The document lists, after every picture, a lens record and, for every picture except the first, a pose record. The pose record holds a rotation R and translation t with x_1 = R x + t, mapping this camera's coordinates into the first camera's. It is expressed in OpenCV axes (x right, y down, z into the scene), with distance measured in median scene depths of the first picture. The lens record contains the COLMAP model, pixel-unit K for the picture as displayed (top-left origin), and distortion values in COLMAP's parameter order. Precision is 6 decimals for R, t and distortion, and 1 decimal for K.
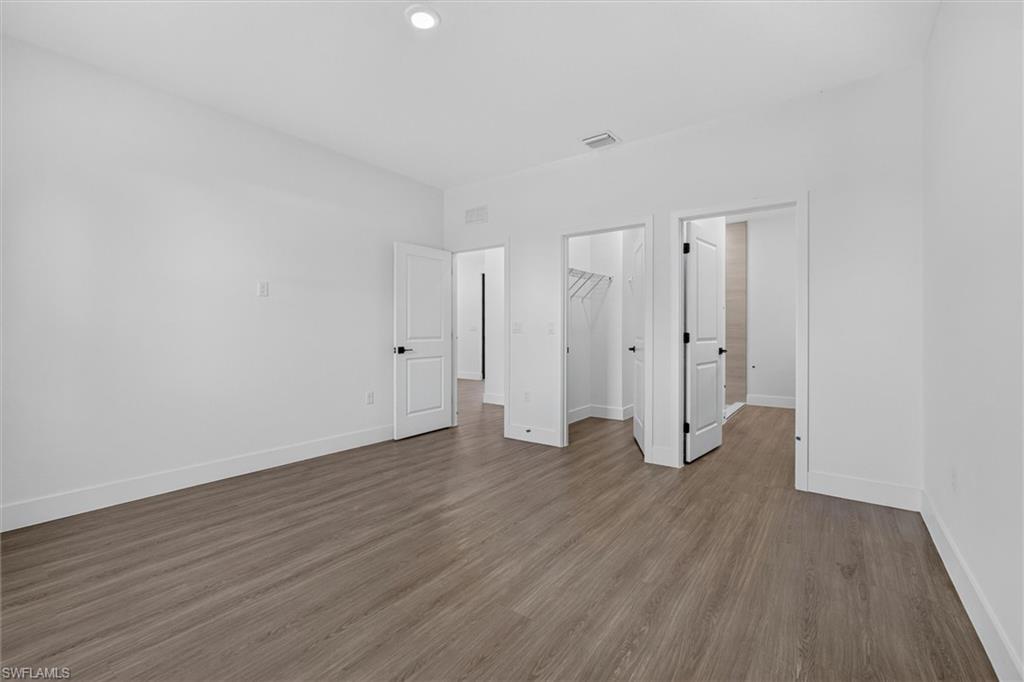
lens RADIAL K [[442.3, 0, 508.3], [0, 442.3, 337.5], [0, 0, 1]] dist [-0.002174, 0.000145]
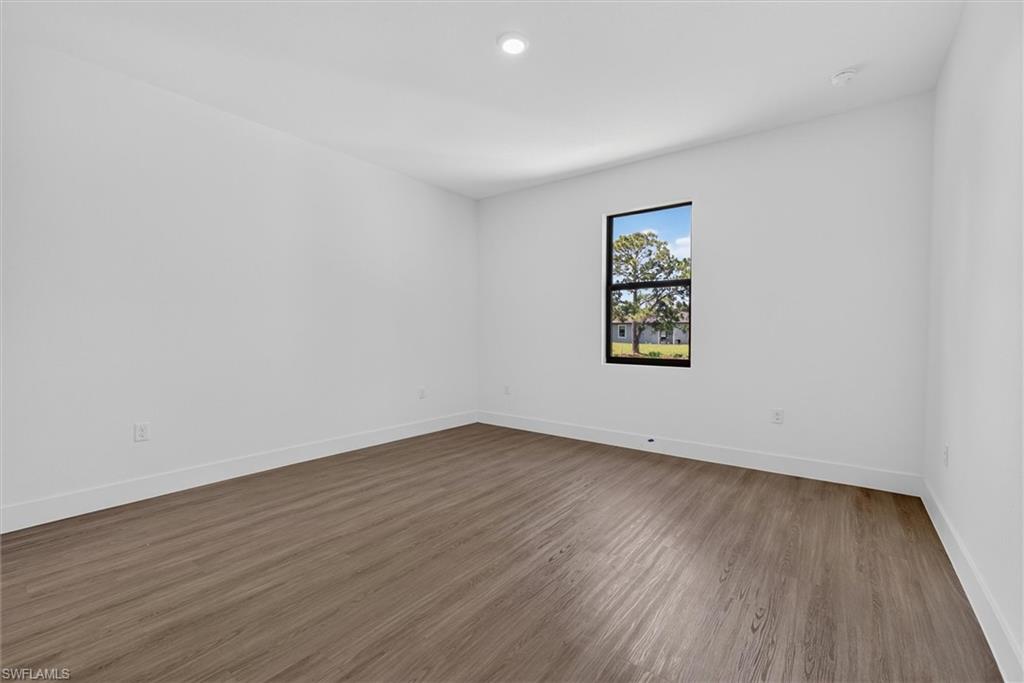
lens RADIAL K [[442.3, 0, 508.3], [0, 442.3, 338.0], [0, 0, 1]] dist [-0.002174, 0.000145]
pose [[-0.999633, -0.004375, 0.026739, -0.211328], [-0.003532, 0.999498, 0.031471, -0.036445], [-0.026863, 0.031365, -0.999147, 2.086307]]
